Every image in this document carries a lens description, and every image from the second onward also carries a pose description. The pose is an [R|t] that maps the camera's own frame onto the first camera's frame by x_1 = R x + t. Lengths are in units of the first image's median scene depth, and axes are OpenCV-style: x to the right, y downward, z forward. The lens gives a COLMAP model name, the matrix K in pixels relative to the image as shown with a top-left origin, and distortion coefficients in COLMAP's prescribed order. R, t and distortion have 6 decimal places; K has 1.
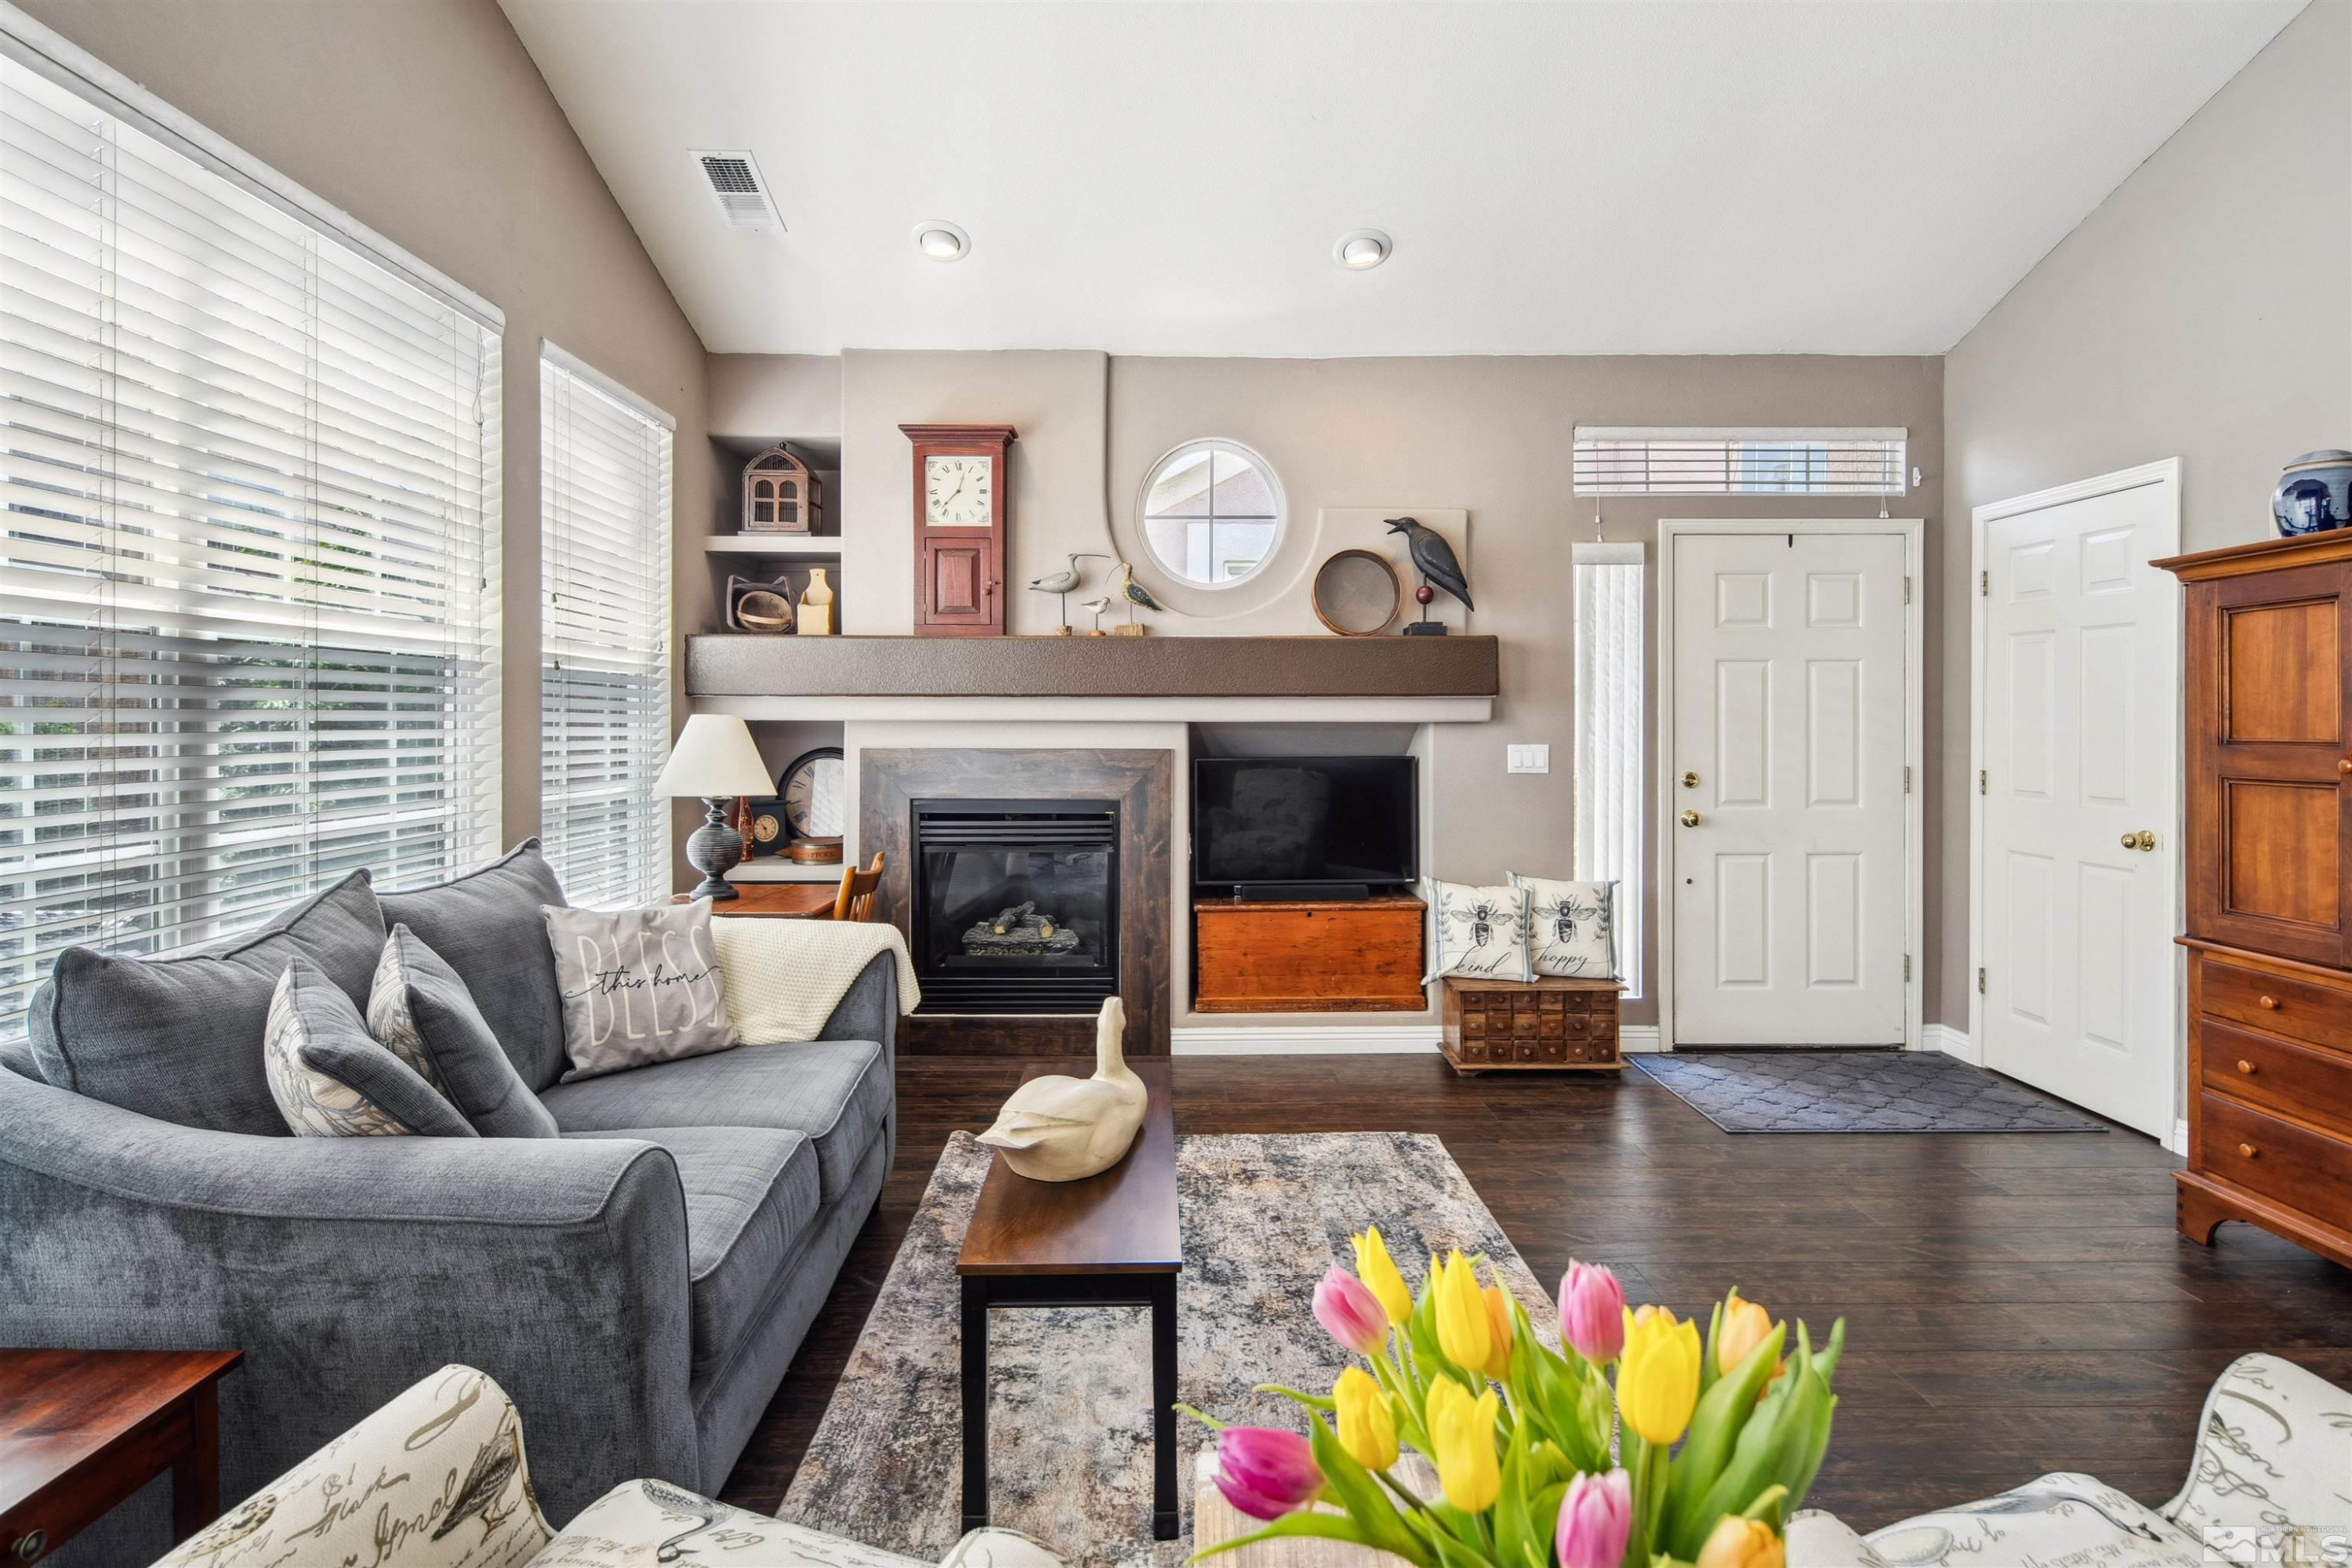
lens RADIAL K [[1153.2, 0, 1173.2], [0, 1153.2, 719.7], [0, 0, 1]] dist [0.000949, -0.001125]
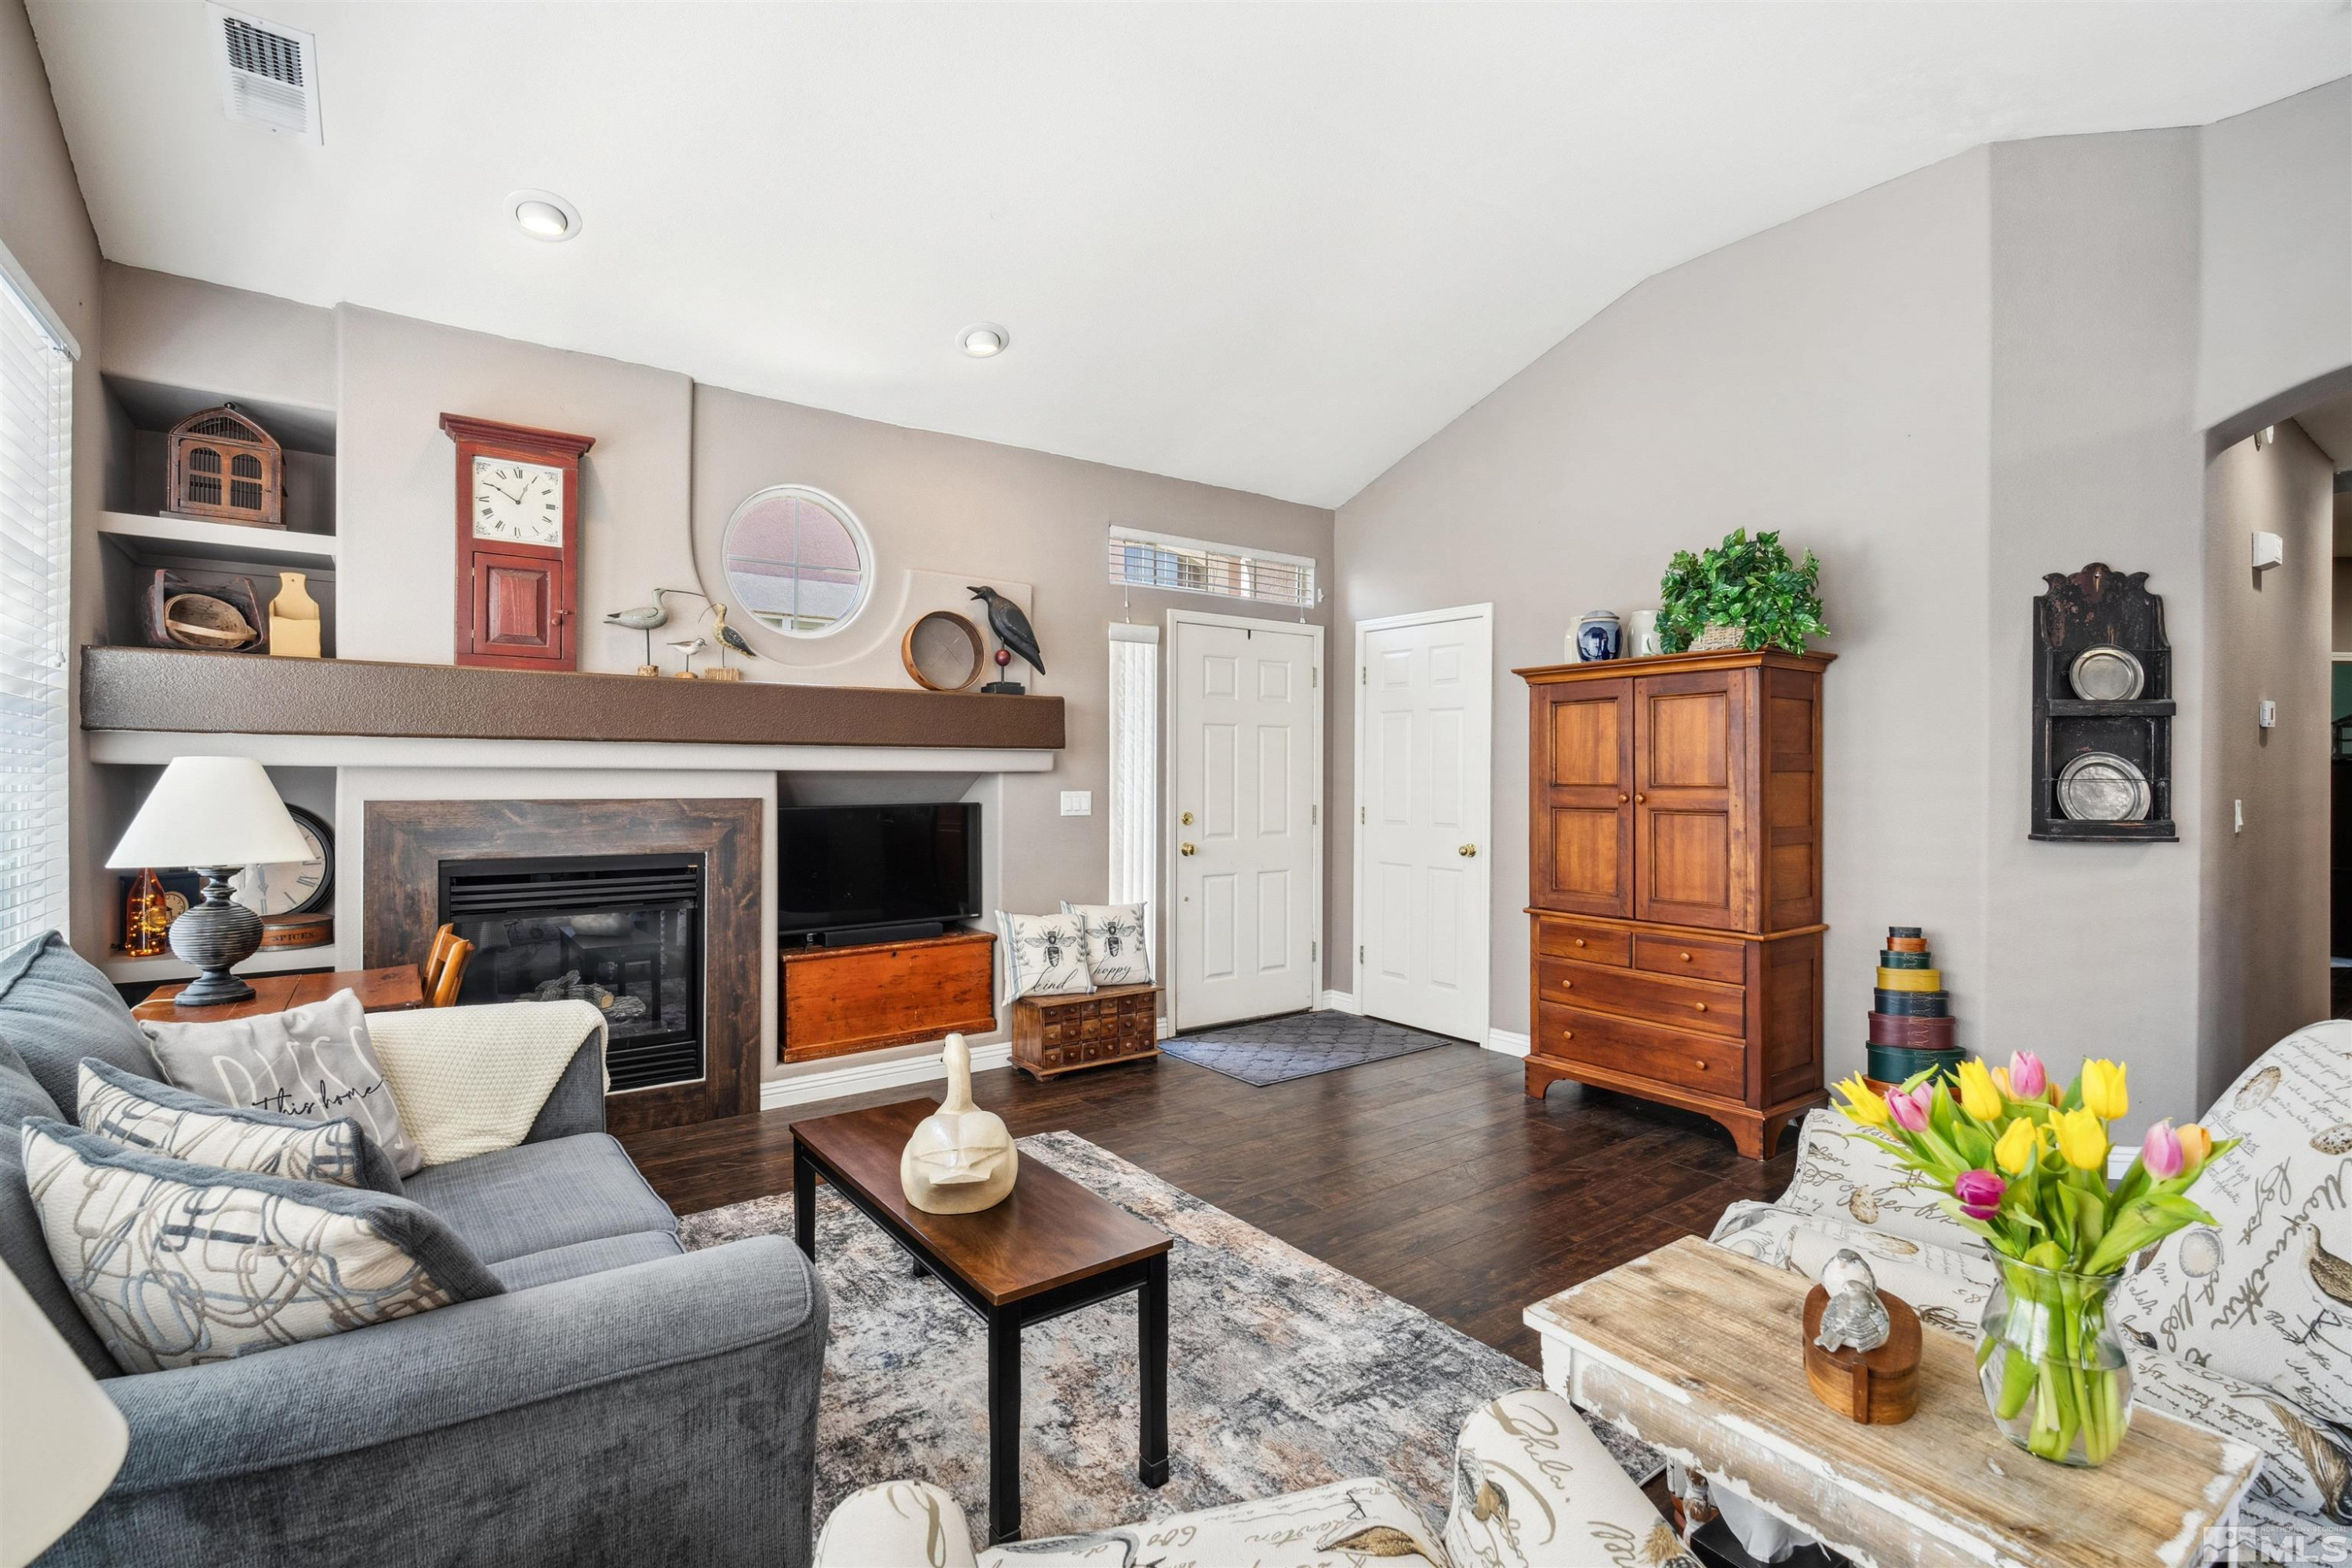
lens RADIAL K [[1076.0, 0, 1180.5], [0, 1076.0, 774.9], [0, 0, 1]] dist [-0.002886, -0.000013]
pose [[0.810596, 0.002428, 0.585601, -0.249601], [-0.003574, 0.999993, 0.000802, 0.003741], [-0.585595, -0.002743, 0.810599, 0.053800]]
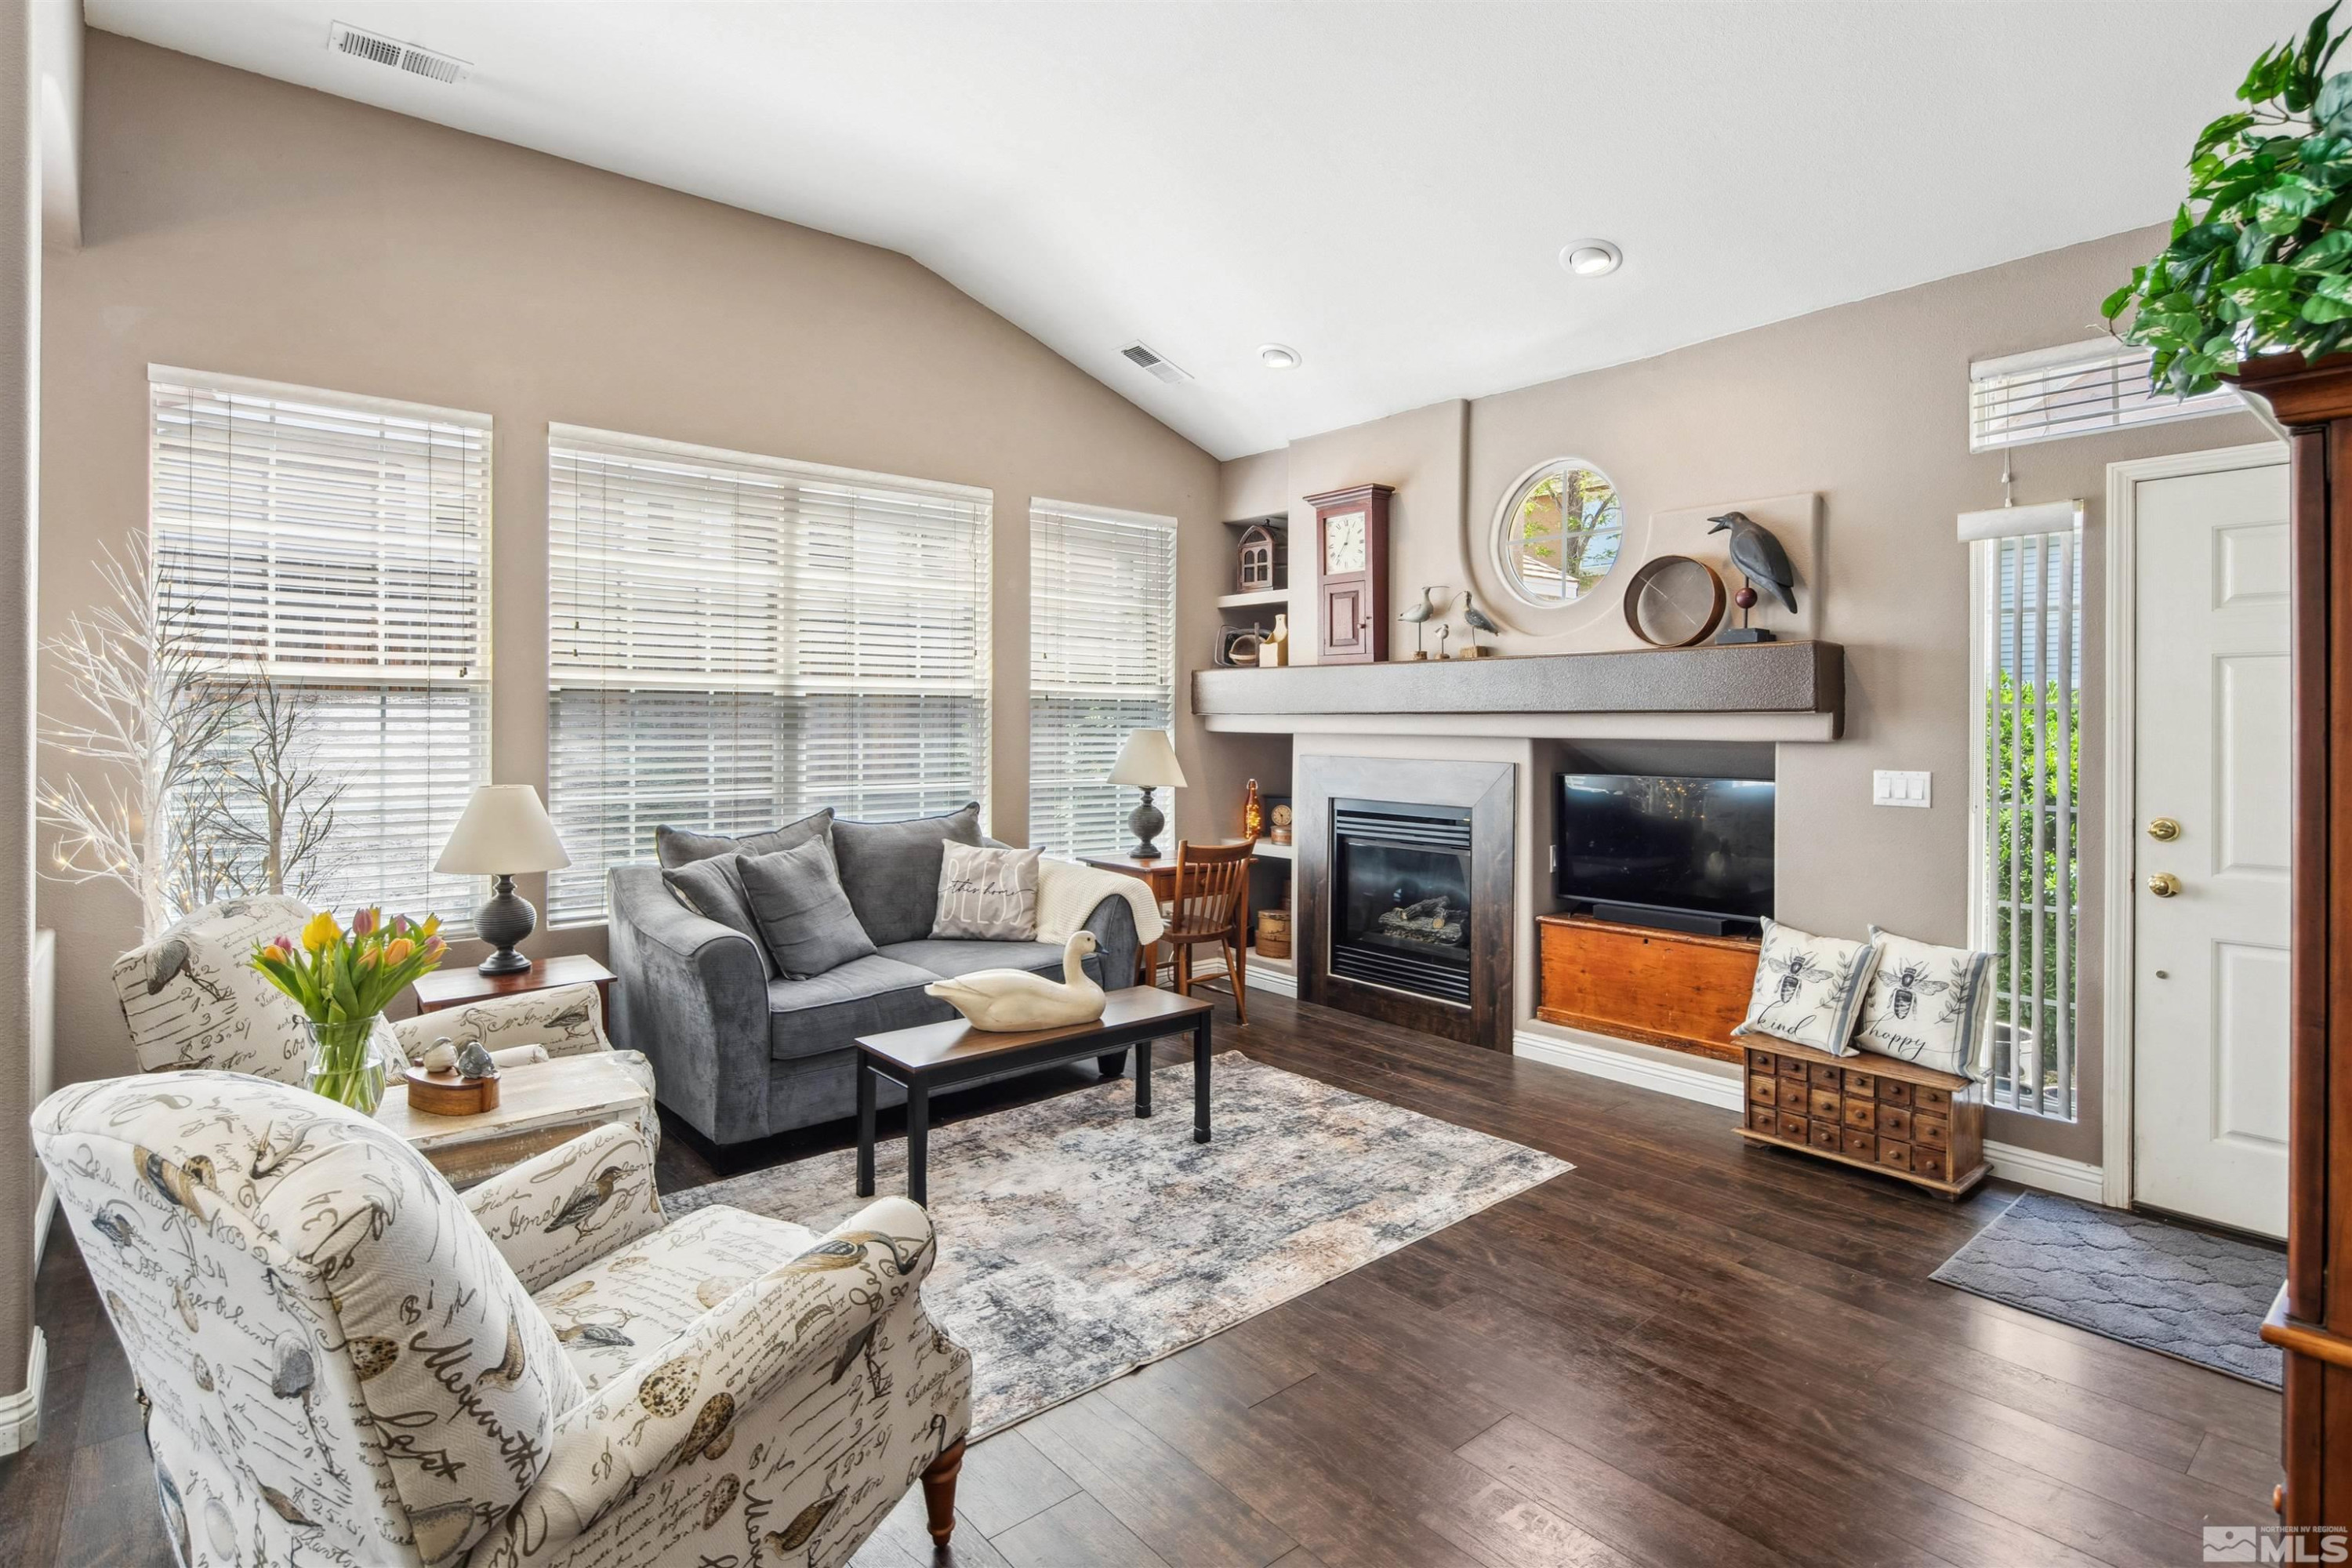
lens RADIAL K [[1153.2, 0, 1173.2], [0, 1153.2, 719.7], [0, 0, 1]] dist [0.000949, -0.001125]
pose [[0.632933, 0.000636, -0.774206, 0.619600], [-0.003166, 0.999993, -0.001766, -0.011336], [0.774200, 0.003569, 0.632931, 0.096061]]
